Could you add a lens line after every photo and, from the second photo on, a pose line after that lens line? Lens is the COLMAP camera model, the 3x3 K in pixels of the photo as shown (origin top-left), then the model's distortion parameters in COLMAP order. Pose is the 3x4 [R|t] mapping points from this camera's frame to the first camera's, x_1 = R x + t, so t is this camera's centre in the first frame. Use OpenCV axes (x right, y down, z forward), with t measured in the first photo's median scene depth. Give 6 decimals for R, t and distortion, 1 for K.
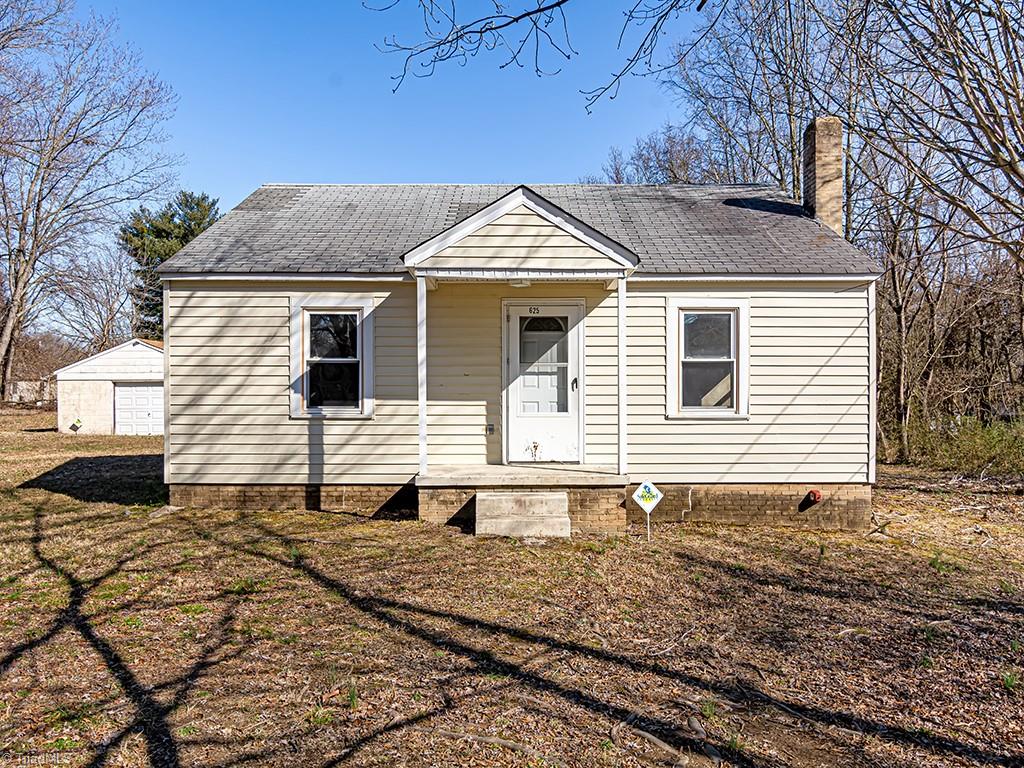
lens RADIAL K [[822.5, 0, 512.0], [0, 822.5, 384.0], [0, 0, 1]] dist [0.006296, 0.002528]
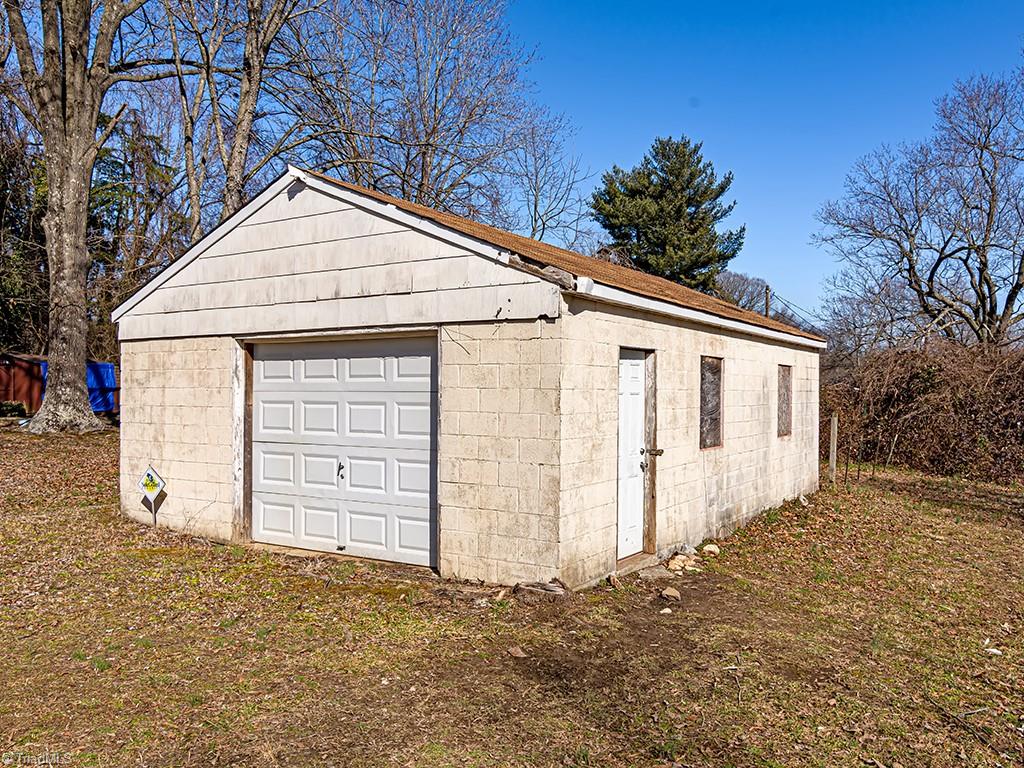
lens RADIAL K [[822.5, 0, 512.0], [0, 822.5, 384.0], [0, 0, 1]] dist [0.006296, 0.002528]
pose [[0.836507, 0.001028, -0.547956, -0.260592], [0.002222, 0.999984, 0.005269, 0.010107], [0.547952, -0.005625, 0.836491, 0.819298]]
